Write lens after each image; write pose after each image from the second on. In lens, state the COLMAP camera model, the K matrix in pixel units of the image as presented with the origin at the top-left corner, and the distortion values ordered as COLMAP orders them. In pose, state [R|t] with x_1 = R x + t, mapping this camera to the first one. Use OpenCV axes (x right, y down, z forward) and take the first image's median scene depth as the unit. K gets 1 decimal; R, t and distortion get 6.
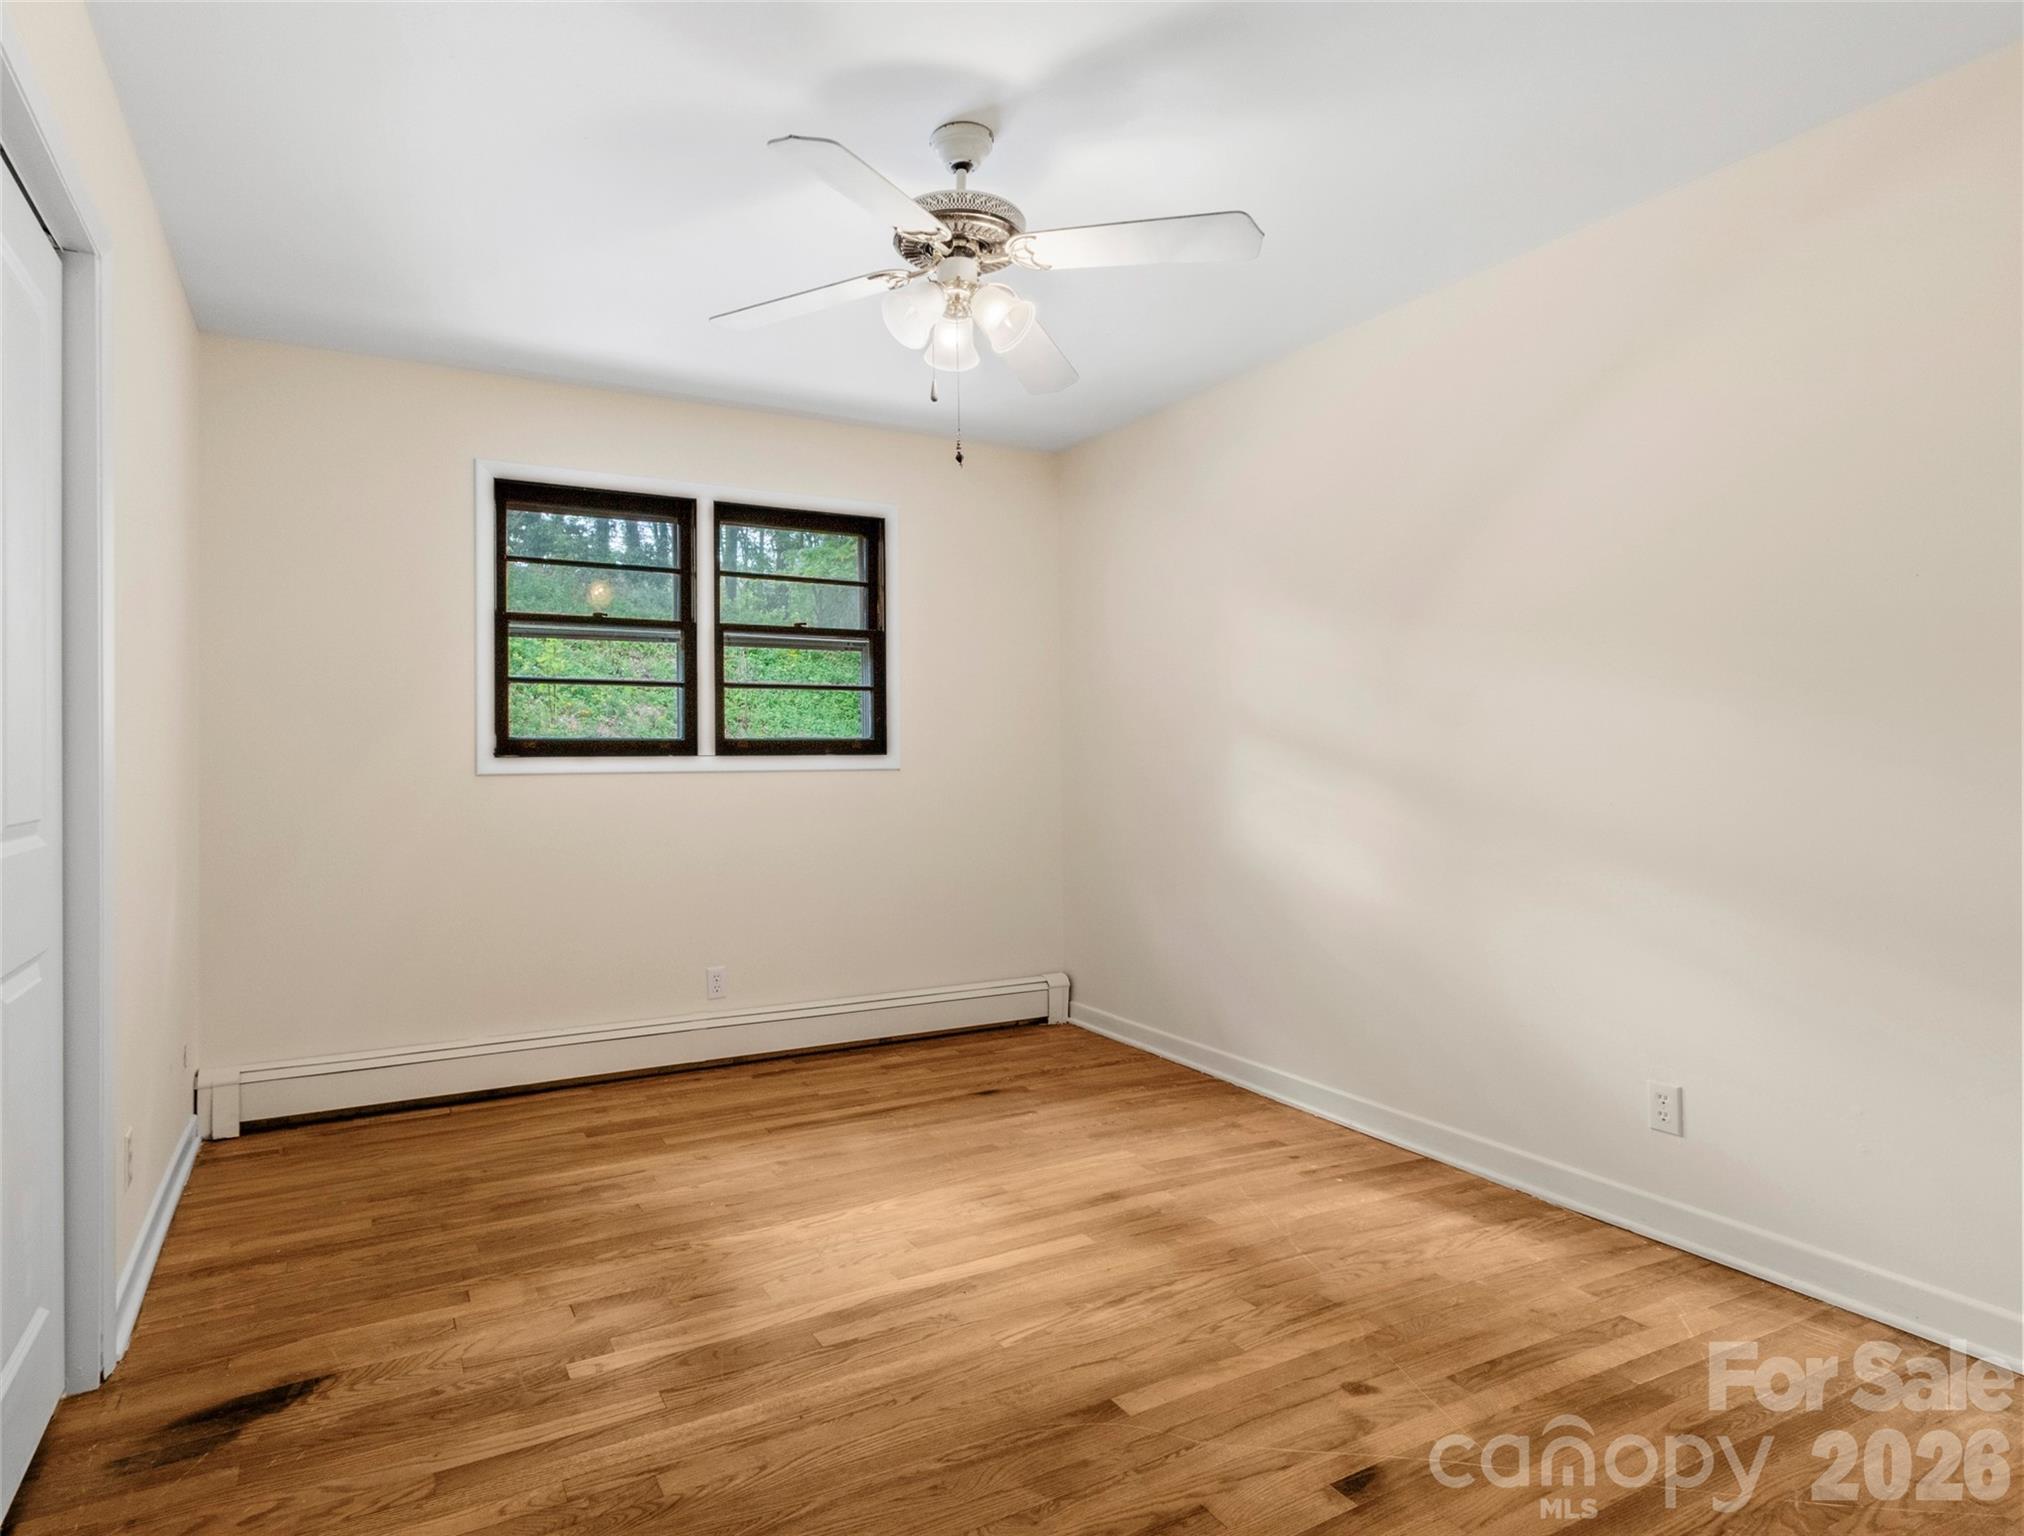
lens RADIAL K [[1090.1, 0, 1012.0], [0, 1090.1, 768.0], [0, 0, 1]] dist [-0.000021, -0.000041]
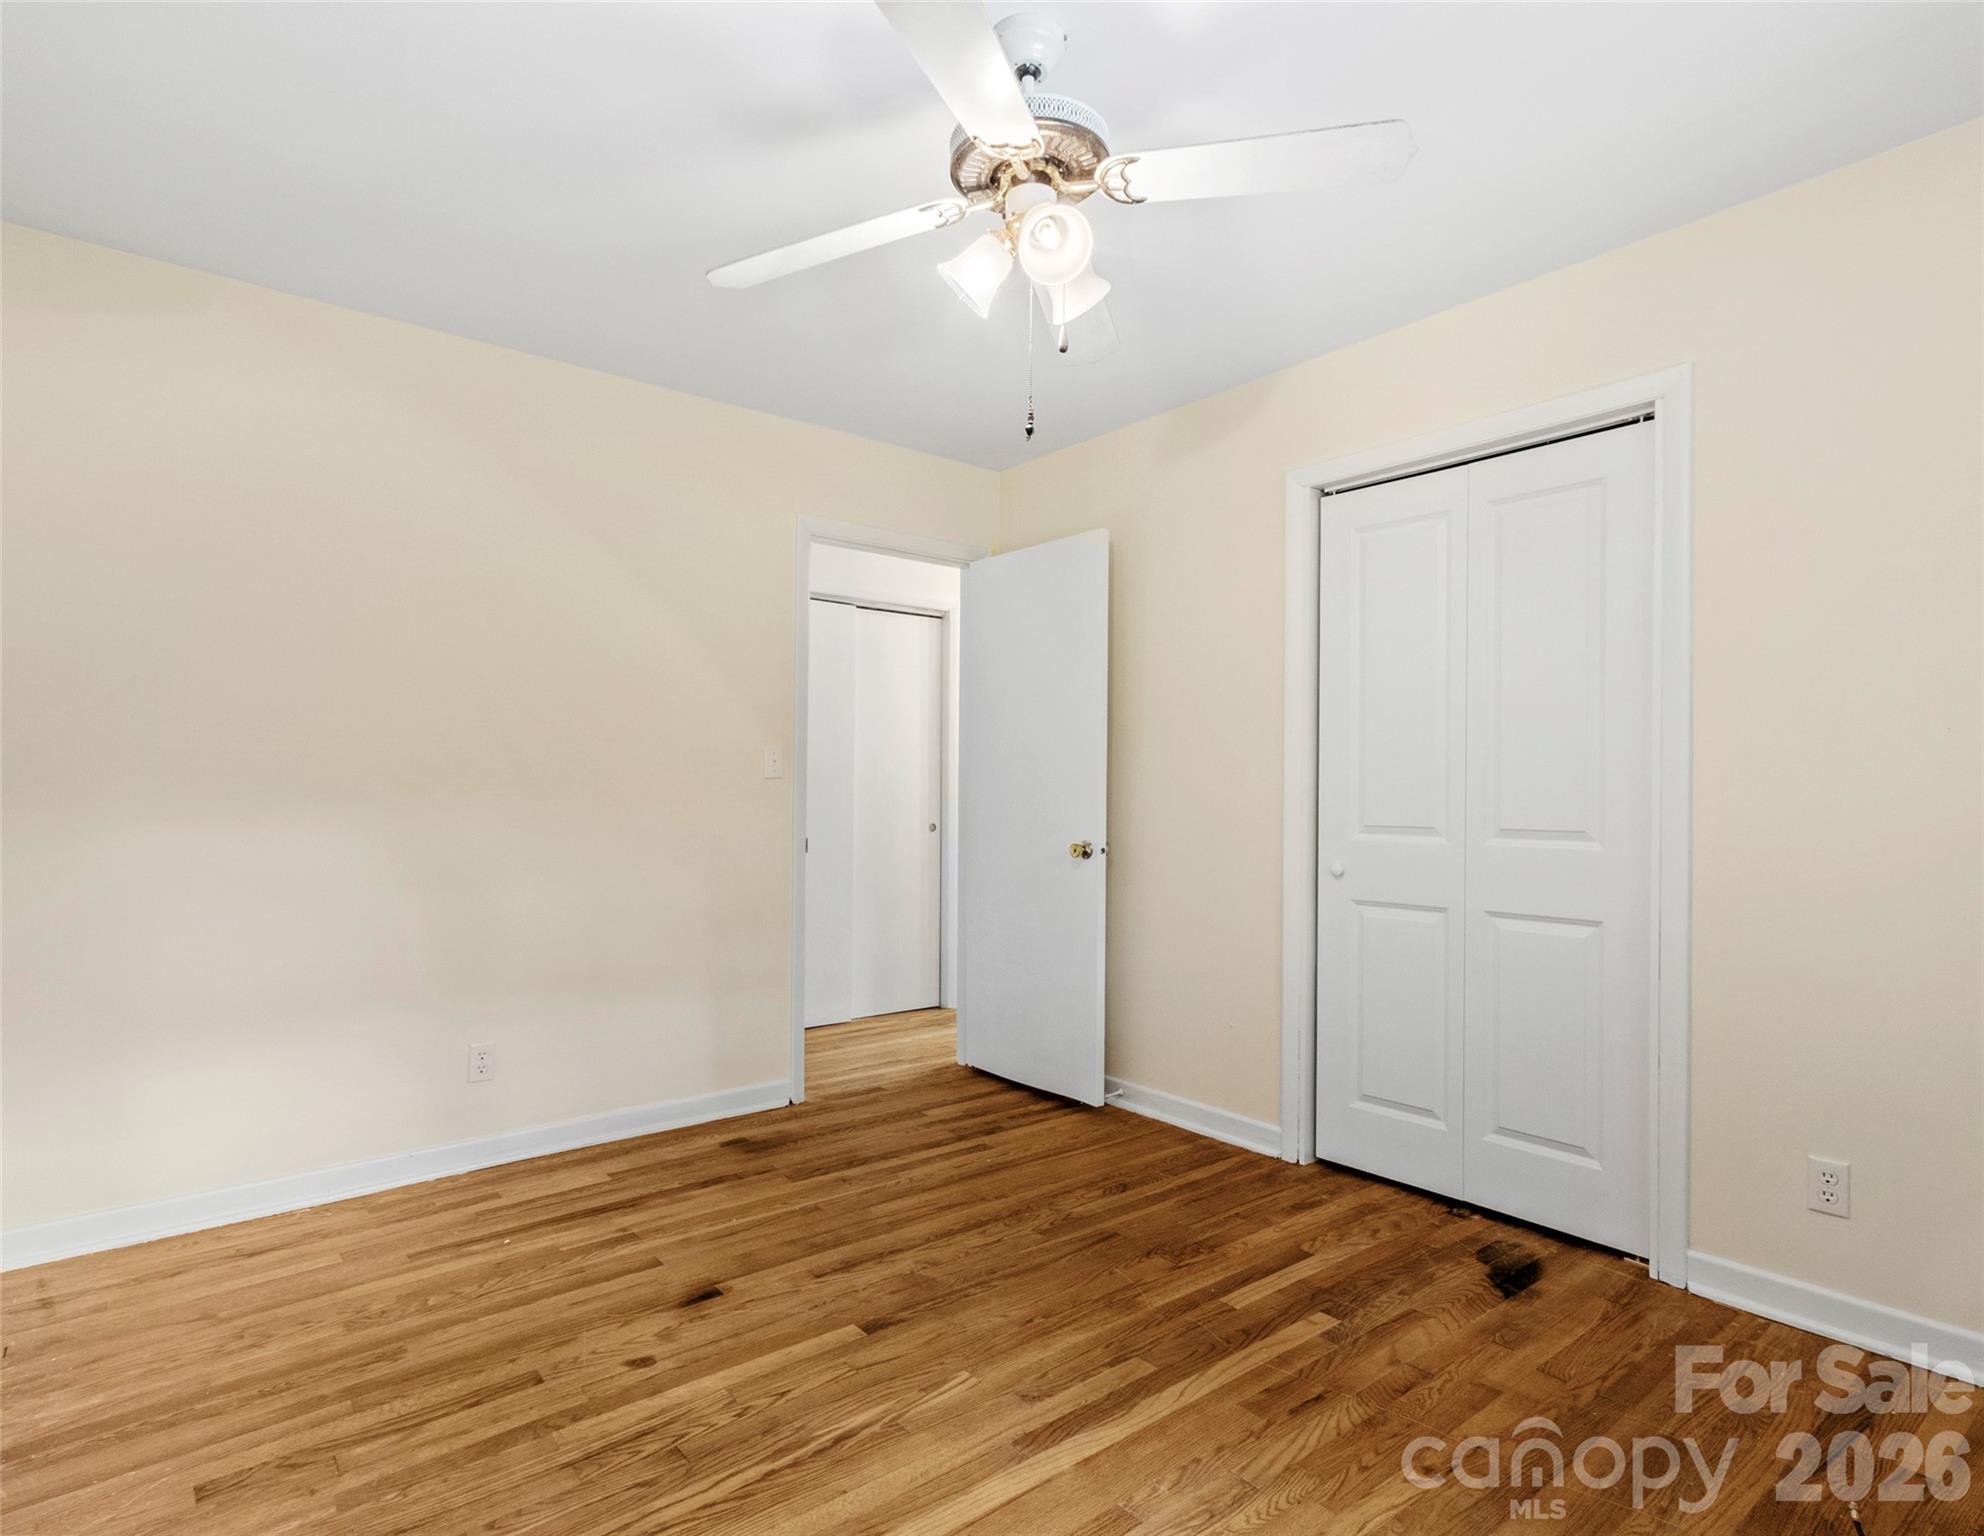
lens RADIAL K [[1075.6, 0, 992.0], [0, 1075.6, 768.0], [0, 0, 1]] dist [0.000091, 0.000039]
pose [[-0.992496, 0.000775, -0.122273, 0.093814], [0.003299, 0.999786, -0.020436, -0.013265], [0.122231, -0.020686, -0.992286, 2.085604]]
